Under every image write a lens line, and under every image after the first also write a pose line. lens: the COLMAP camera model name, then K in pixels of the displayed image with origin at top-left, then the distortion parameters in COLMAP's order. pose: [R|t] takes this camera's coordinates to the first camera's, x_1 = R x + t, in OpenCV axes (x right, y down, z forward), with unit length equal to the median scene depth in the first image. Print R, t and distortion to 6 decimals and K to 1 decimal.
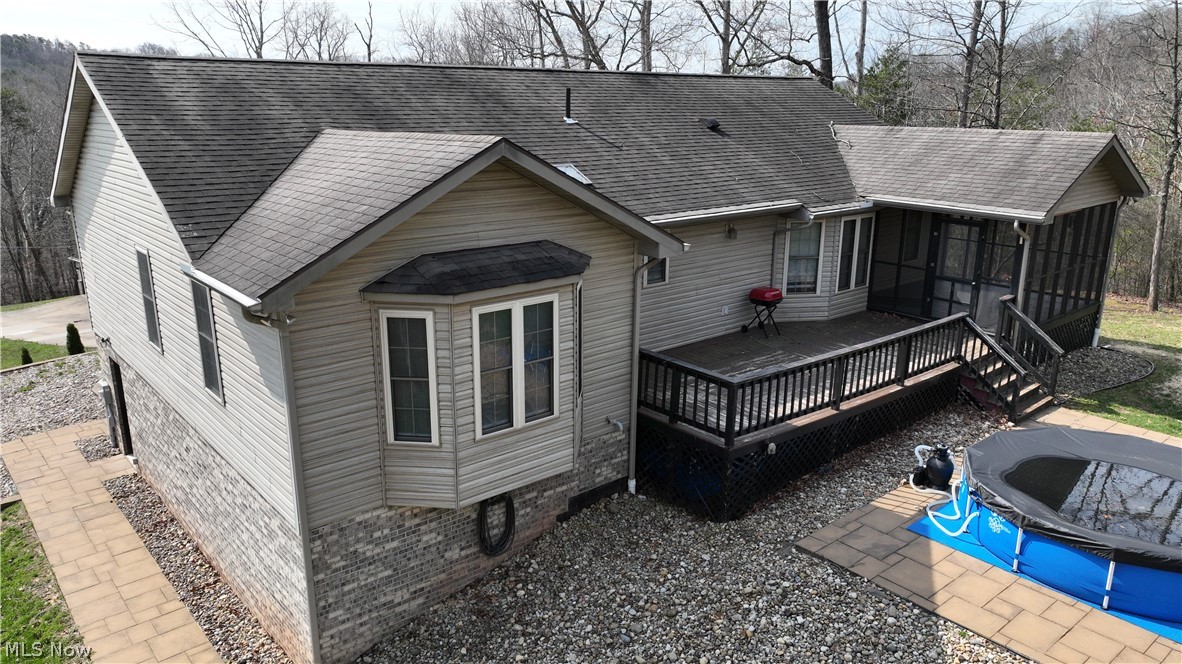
lens RADIAL K [[830.2, 0, 593.6], [0, 830.2, 333.0], [0, 0, 1]] dist [-0.001398, 0.017466]
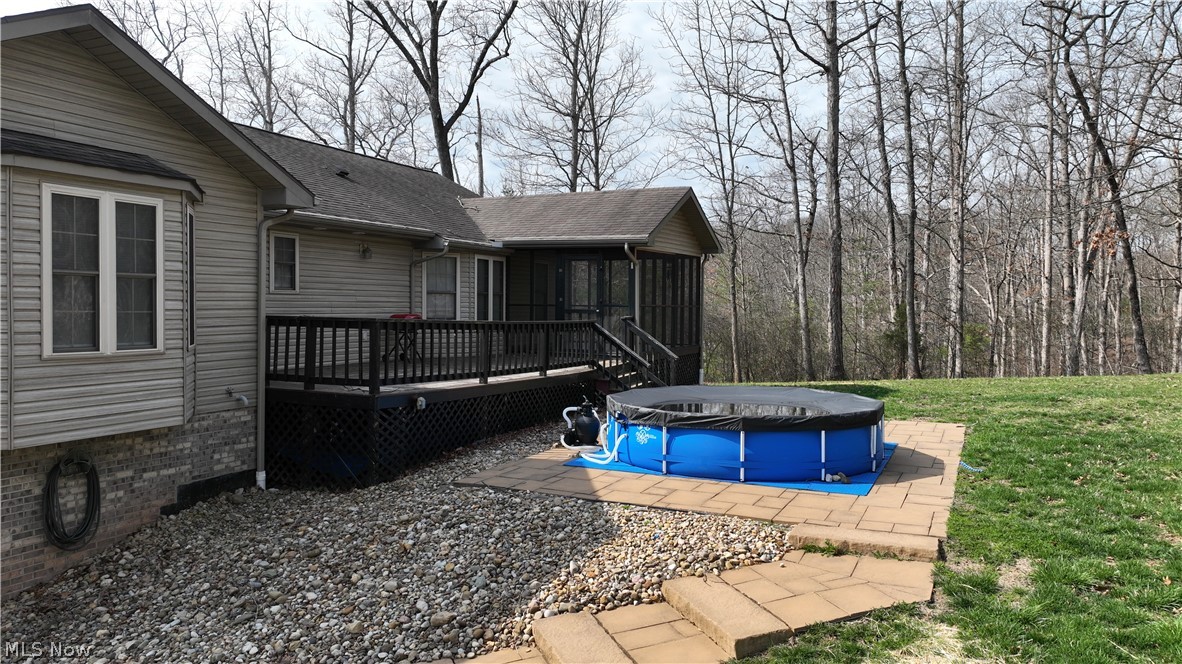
lens RADIAL K [[830.2, 0, 593.6], [0, 830.2, 333.0], [0, 0, 1]] dist [-0.001398, 0.017466]
pose [[0.908625, -0.009793, 0.417499, 0.002103], [0.108324, 0.971034, -0.212975, 0.287785], [-0.403320, 0.238739, 0.883366, 0.080248]]
